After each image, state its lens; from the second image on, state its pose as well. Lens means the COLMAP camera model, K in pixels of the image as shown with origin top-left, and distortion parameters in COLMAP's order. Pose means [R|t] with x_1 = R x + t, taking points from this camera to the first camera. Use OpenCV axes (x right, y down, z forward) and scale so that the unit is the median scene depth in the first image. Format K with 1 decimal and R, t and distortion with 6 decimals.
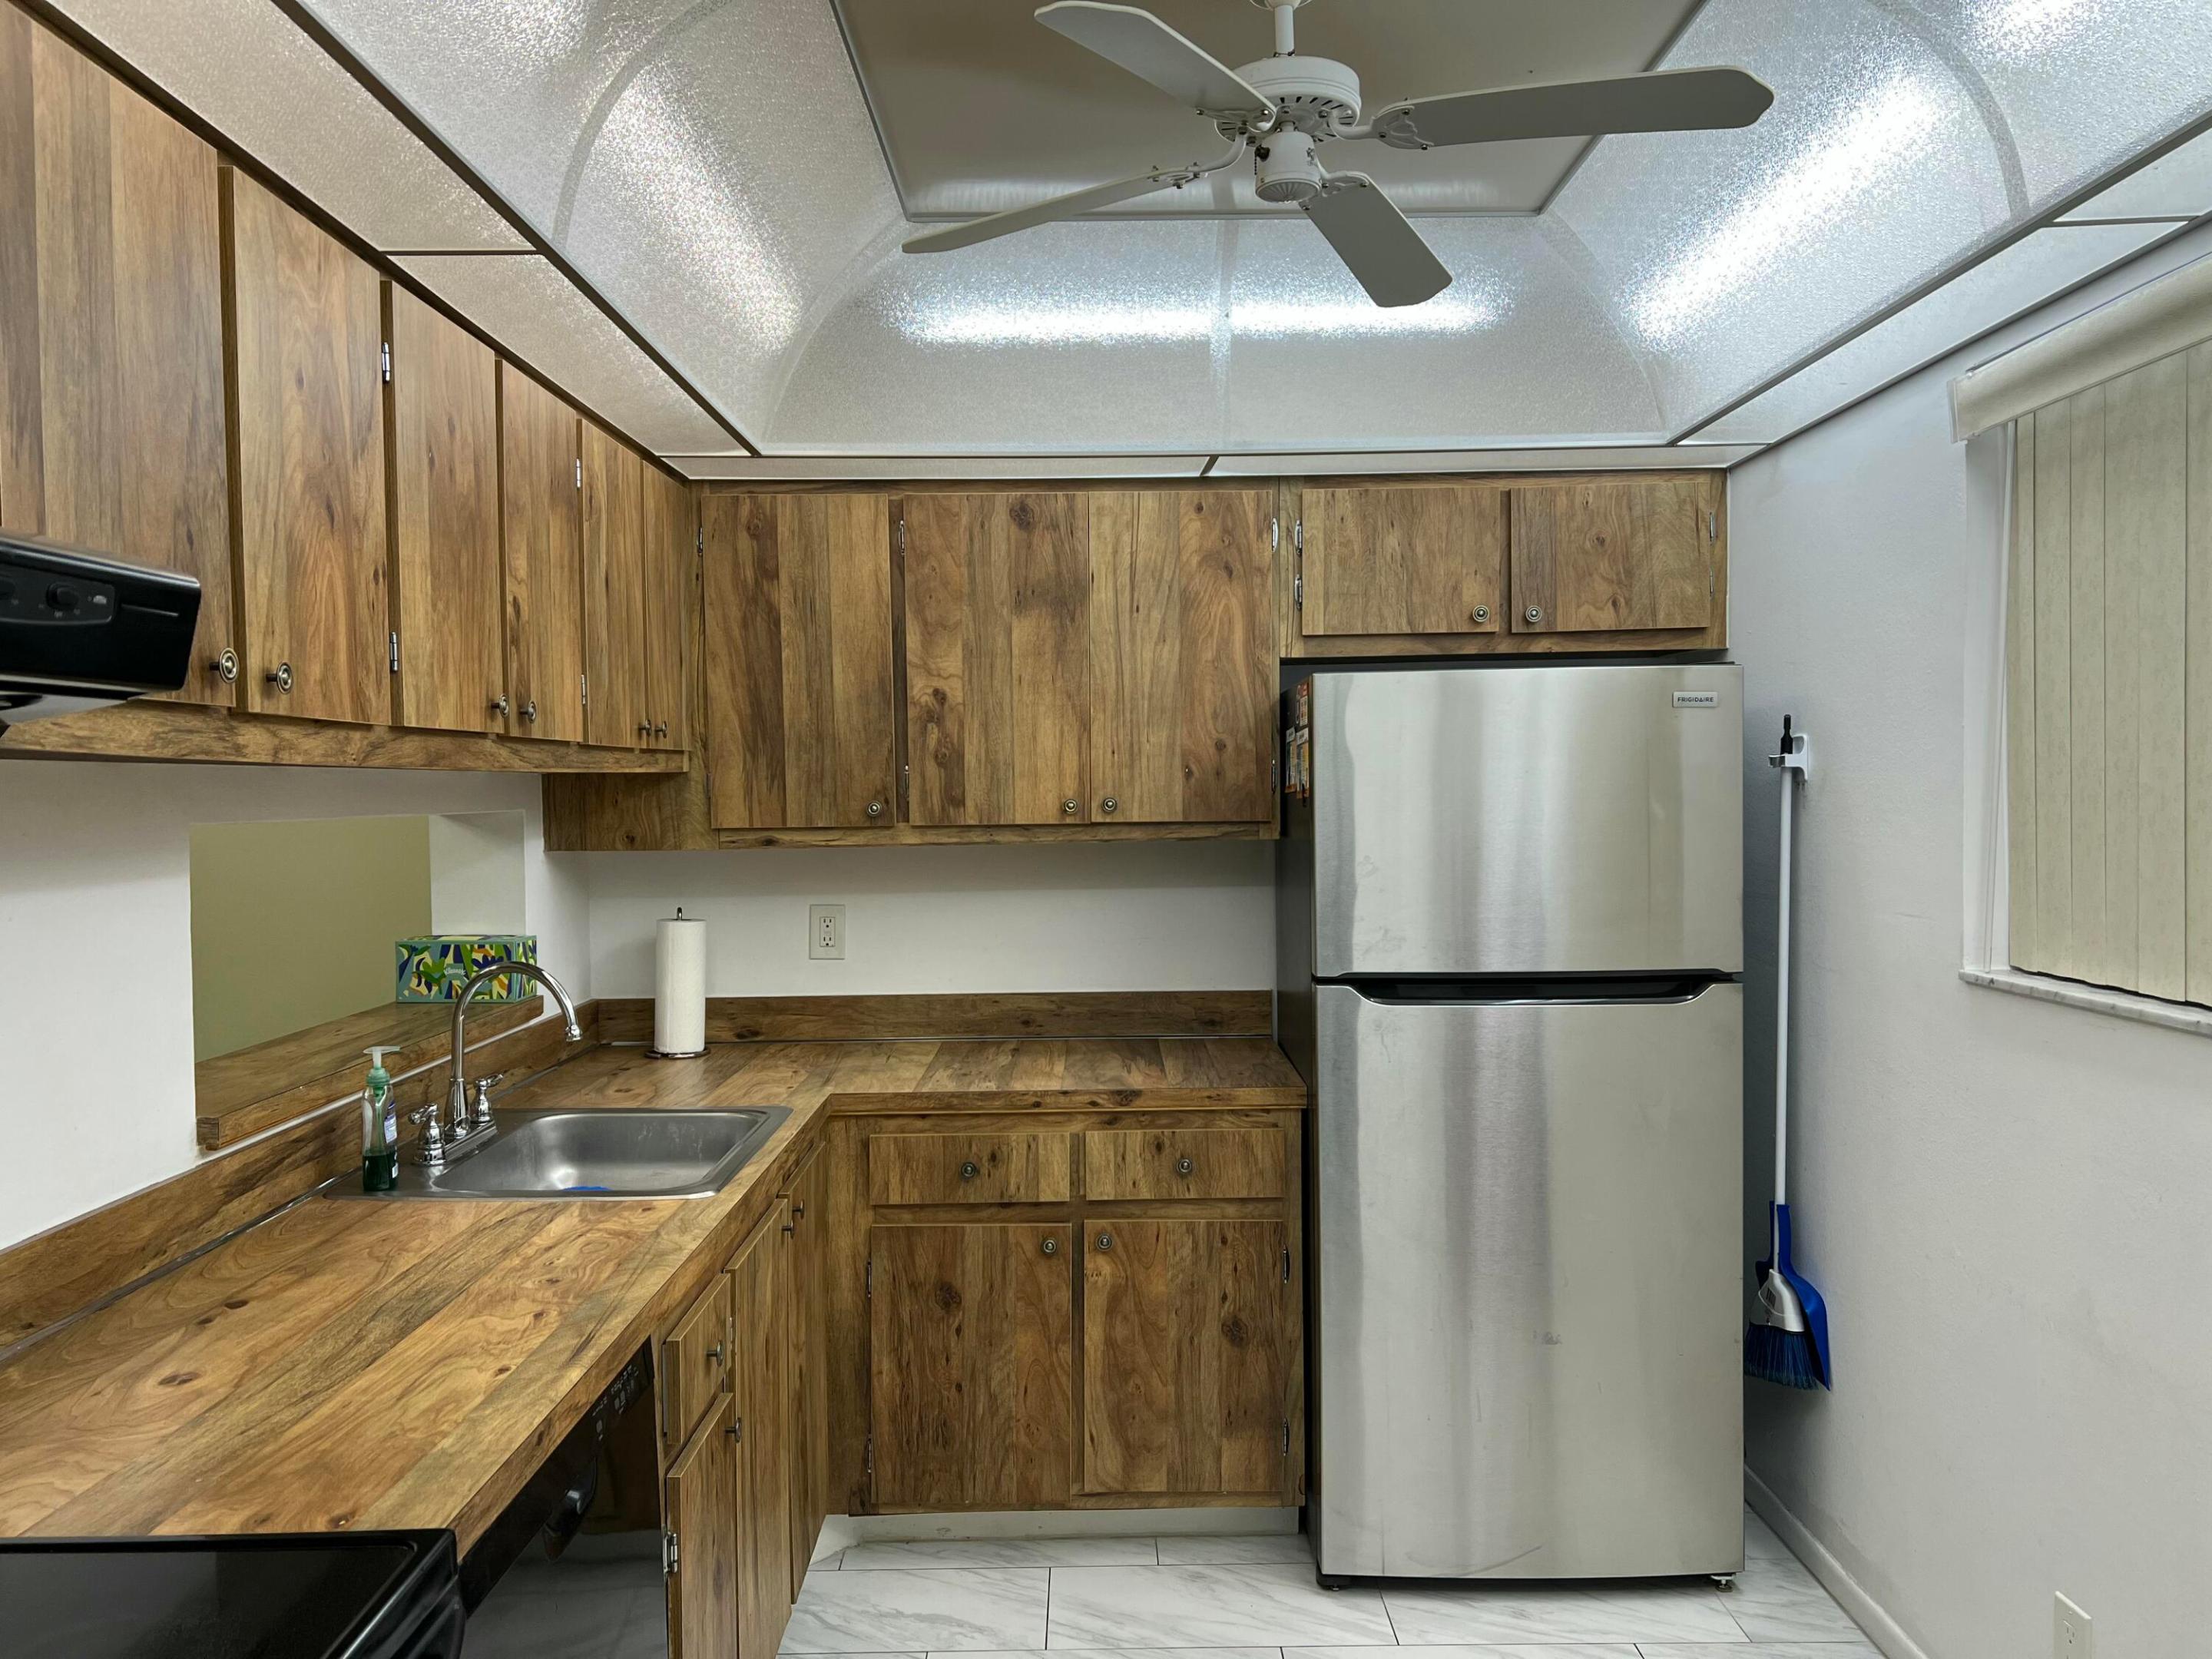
lens RADIAL K [[1654.9, 0, 1118.7], [0, 1654.9, 853.1], [0, 0, 1]] dist [0.053079, -0.055020]
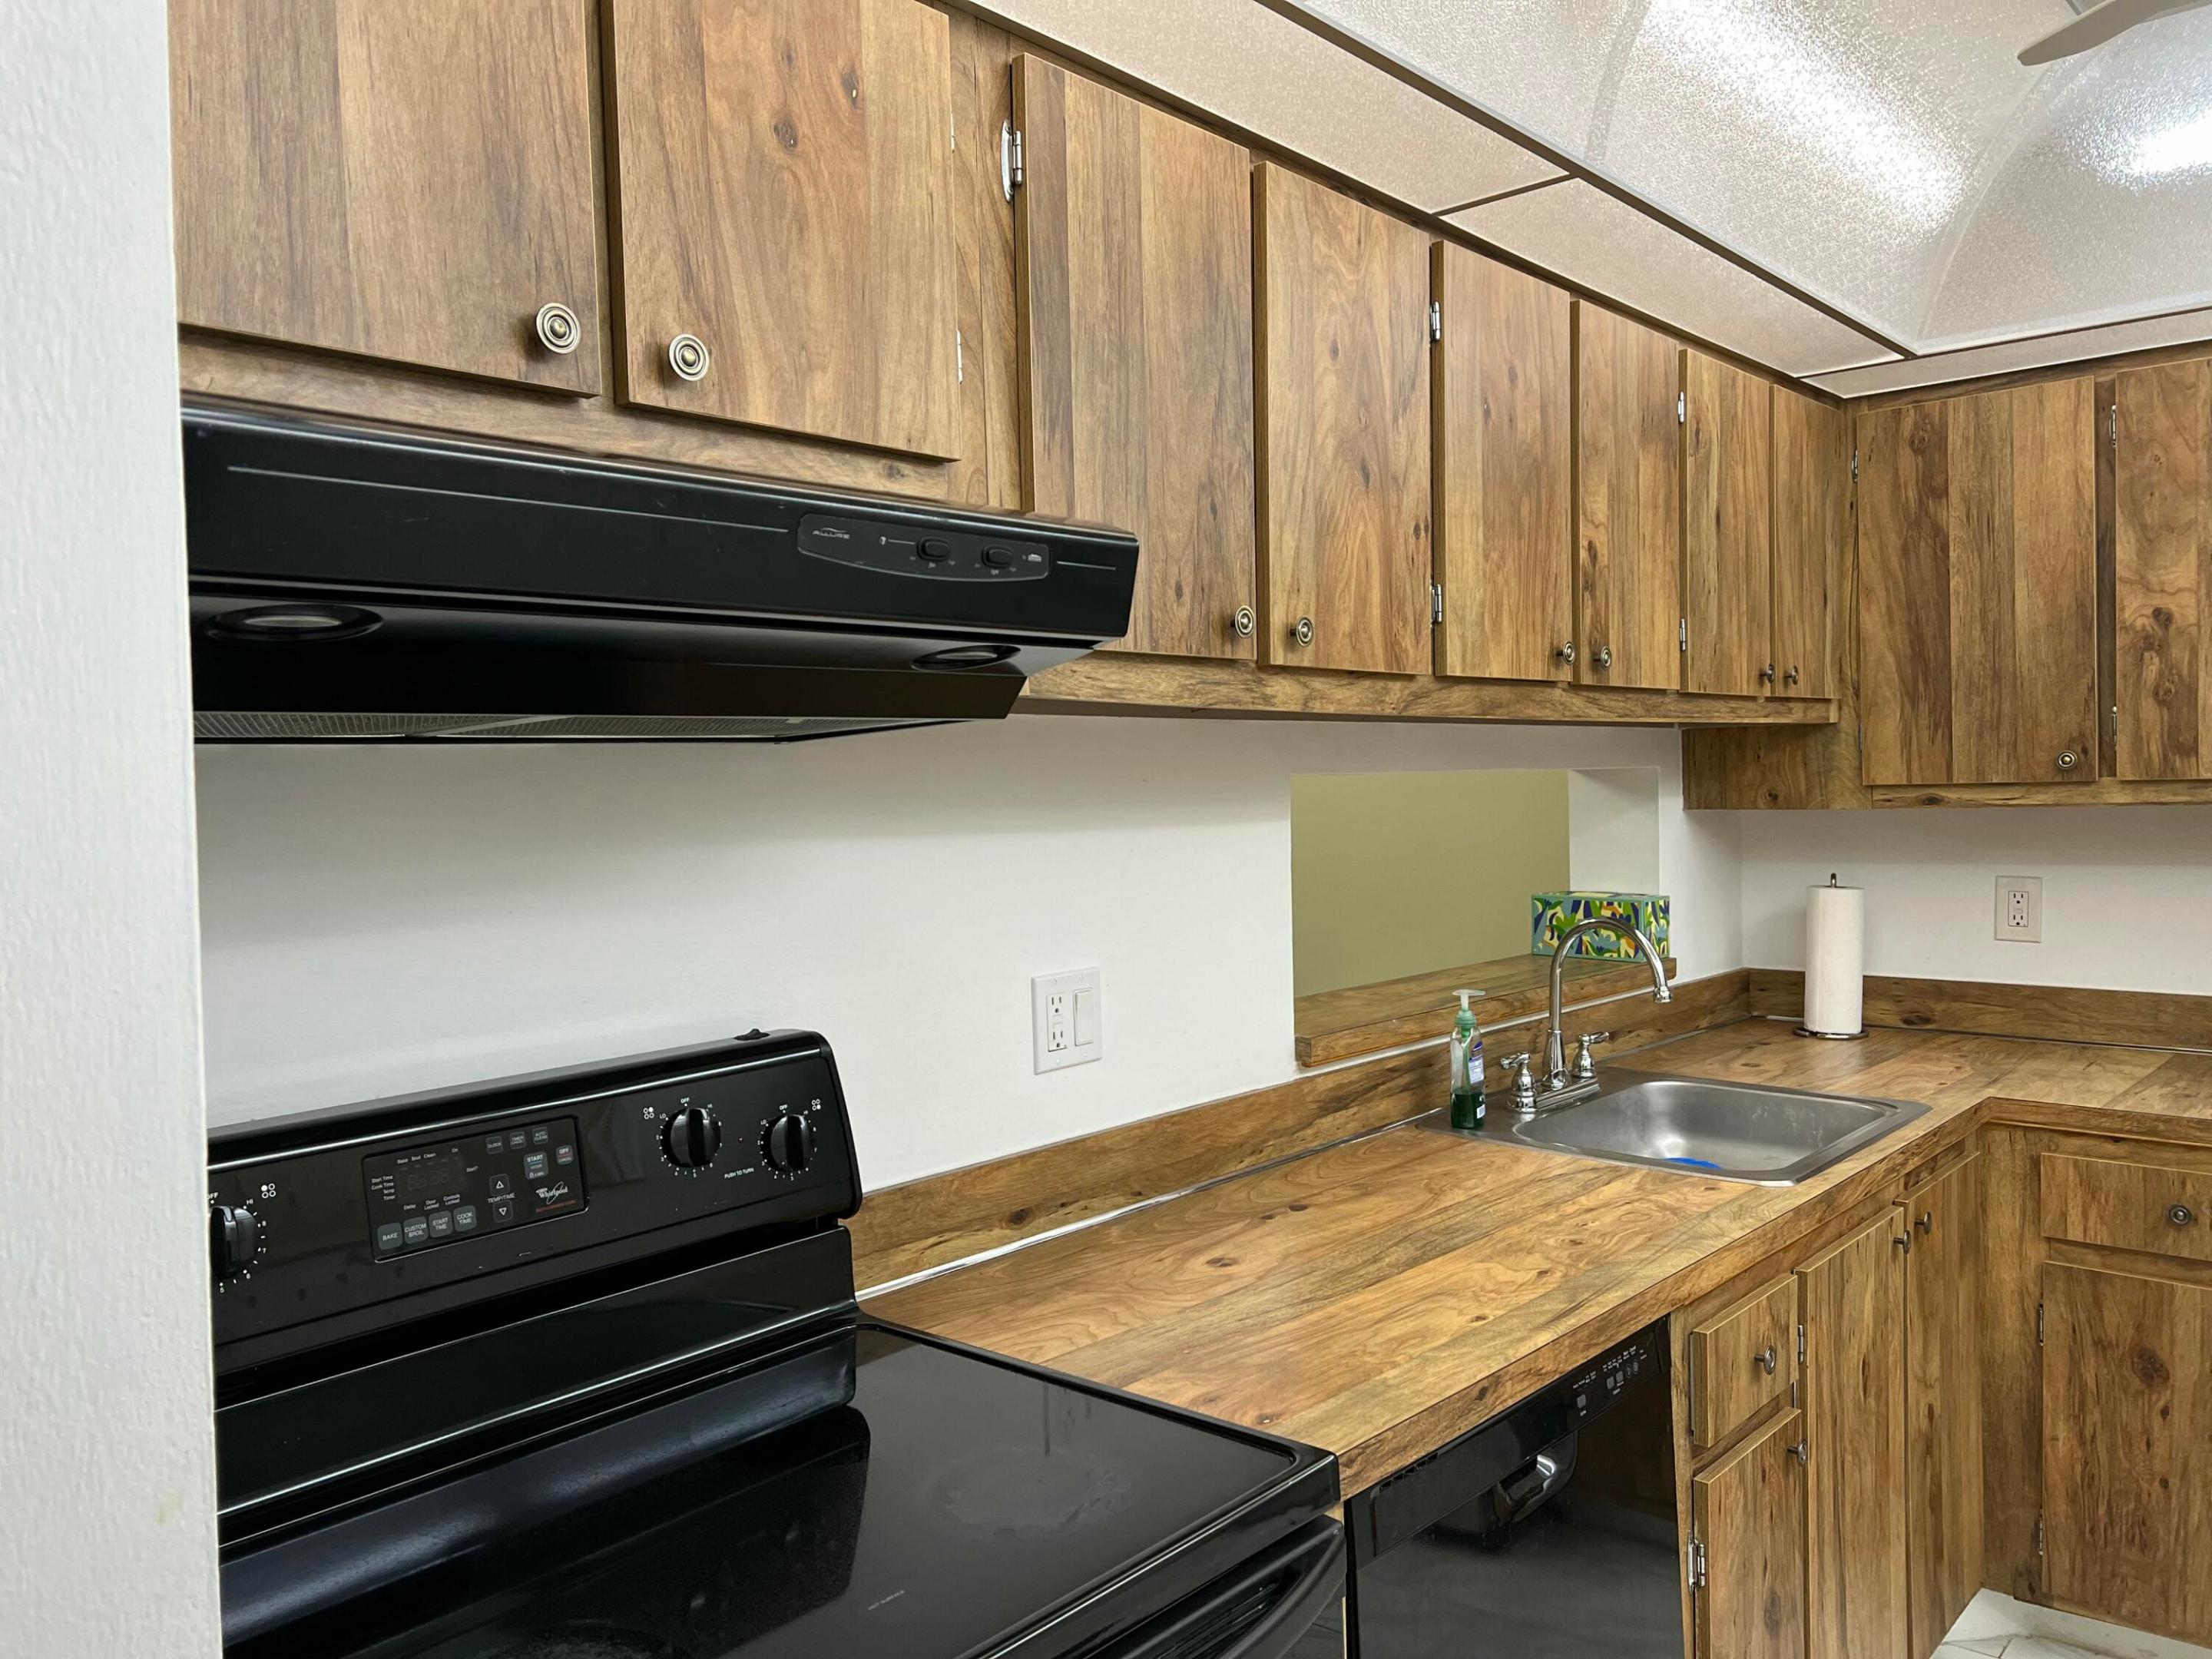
lens RADIAL K [[1654.9, 0, 1118.7], [0, 1654.9, 838.0], [0, 0, 1]] dist [0.053079, -0.055020]
pose [[0.738624, 0.018648, -0.673860, 0.092008], [-0.014169, 0.999826, 0.012138, 0.011830], [0.673969, 0.000582, 0.738760, 0.090111]]
